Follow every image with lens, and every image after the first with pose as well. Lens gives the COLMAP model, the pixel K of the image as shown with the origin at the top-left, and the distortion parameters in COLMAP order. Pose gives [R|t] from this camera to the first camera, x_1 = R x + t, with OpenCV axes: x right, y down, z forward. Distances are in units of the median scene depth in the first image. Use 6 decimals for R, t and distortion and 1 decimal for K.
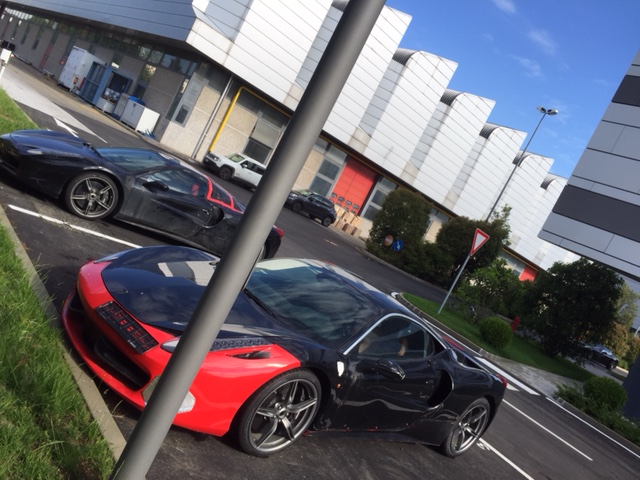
lens RADIAL K [[545.4, 0, 321.0], [0, 545.4, 237.2], [0, 0, 1]] dist [0.070696, -0.083181]
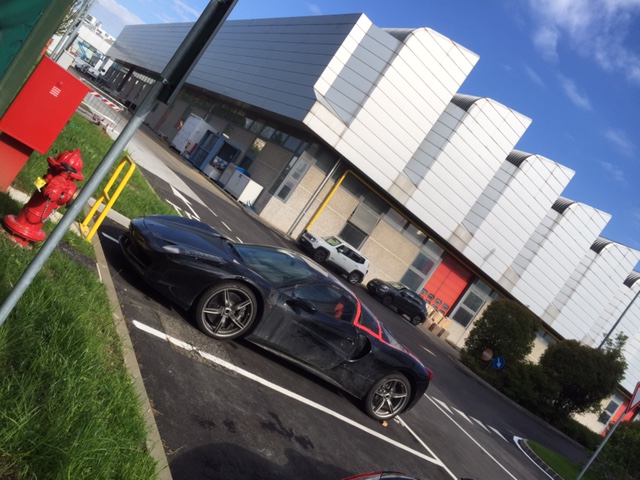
lens RADIAL K [[545.4, 0, 321.0], [0, 545.4, 237.2], [0, 0, 1]] dist [0.070696, -0.083181]
pose [[0.981885, 0.134091, -0.133874, -0.045503], [-0.151510, 0.979904, -0.129738, -0.023024], [0.113787, 0.147671, 0.982469, 0.053837]]
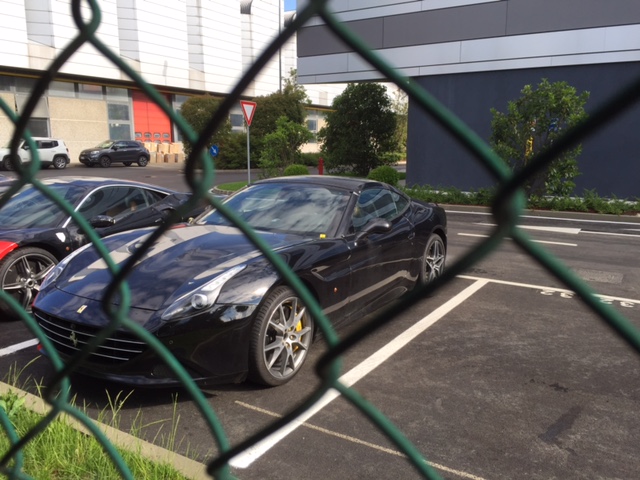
lens RADIAL K [[537.8, 0, 324.1], [0, 537.8, 251.2], [0, 0, 1]] dist [0.069151, -0.087120]
pose [[0.852752, -0.491900, 0.175637, 0.042155], [0.448719, 0.862040, 0.235667, 0.030687], [-0.267330, -0.122154, 0.955831, -0.058369]]
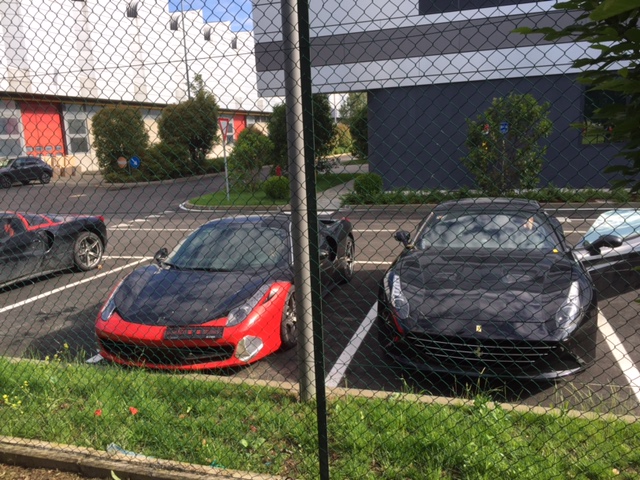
lens RADIAL K [[545.4, 0, 321.0], [0, 545.4, 237.2], [0, 0, 1]] dist [0.070696, -0.083181]
pose [[0.737027, -0.563363, 0.373382, -0.054628], [0.463323, 0.823361, 0.327732, -0.039395], [-0.492060, -0.068551, 0.867858, -0.043727]]
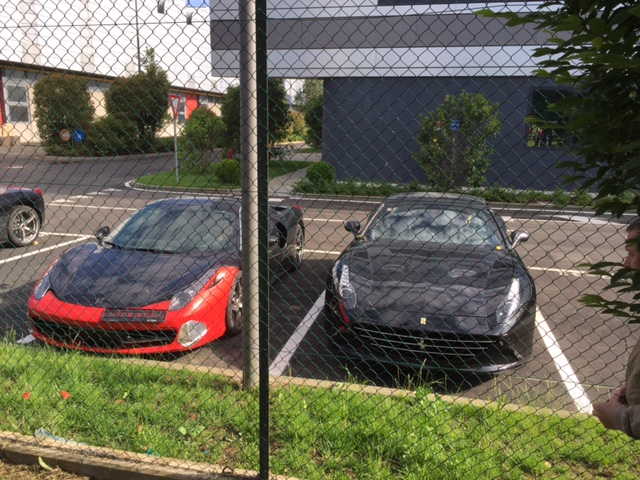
lens RADIAL K [[537.8, 0, 324.1], [0, 537.8, 251.2], [0, 0, 1]] dist [0.069151, -0.087120]
pose [[0.723754, -0.548310, 0.418970, -0.053022], [0.387989, 0.825437, 0.410021, -0.037805], [-0.570652, -0.134199, 0.810152, -0.039608]]
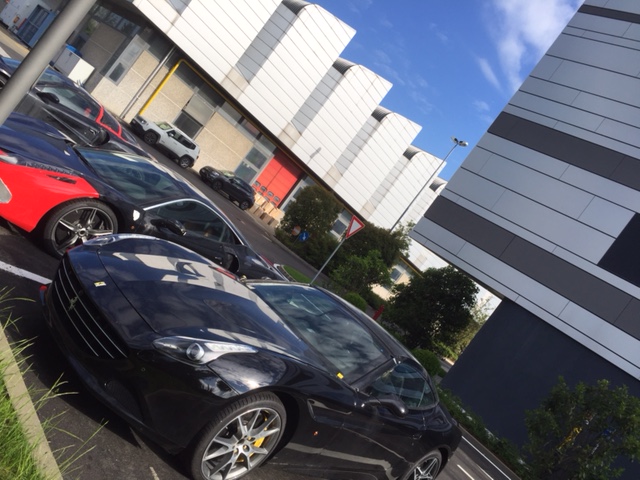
lens RADIAL K [[541.4, 0, 321.3], [0, 541.4, 247.3], [0, 0, 1]] dist [0.059703, -0.073918]
pose [[0.977478, 0.169928, 0.125144, 0.042011], [-0.170996, 0.985269, -0.002239, 0.030319], [-0.123681, -0.019211, 0.992136, -0.053719]]
